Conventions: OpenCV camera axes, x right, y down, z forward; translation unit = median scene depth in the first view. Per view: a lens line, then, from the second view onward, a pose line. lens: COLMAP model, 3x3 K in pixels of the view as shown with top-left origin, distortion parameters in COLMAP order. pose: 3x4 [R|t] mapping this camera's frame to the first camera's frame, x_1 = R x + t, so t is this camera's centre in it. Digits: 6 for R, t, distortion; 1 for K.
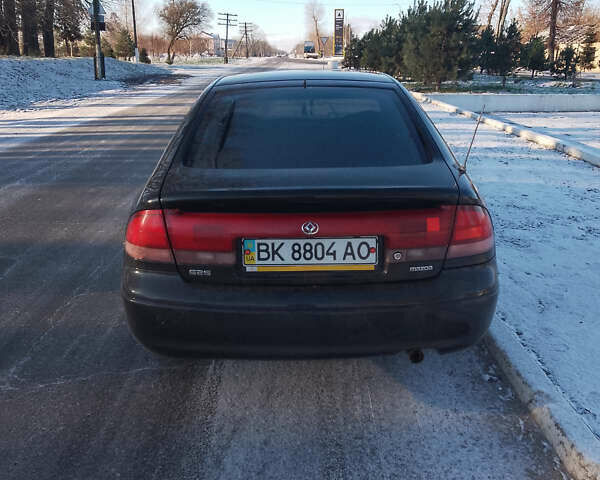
lens RADIAL K [[586.9, 0, 300.0], [0, 586.9, 239.3], [0, 0, 1]] dist [0.001952, 0.000000]
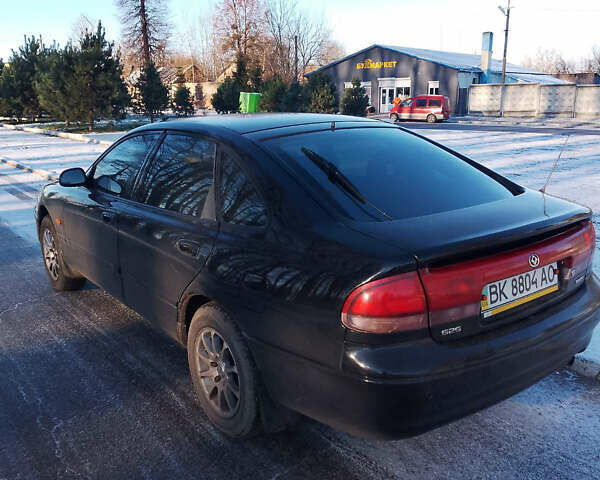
lens RADIAL K [[586.9, 0, 299.2], [0, 586.9, 240.8], [0, 0, 1]] dist [0.001952, 0.000000]
pose [[0.800176, -0.151616, 0.580286, -0.850874], [0.186080, 0.982535, 0.000122, -0.122695], [-0.570169, 0.107882, 0.814413, 0.371915]]
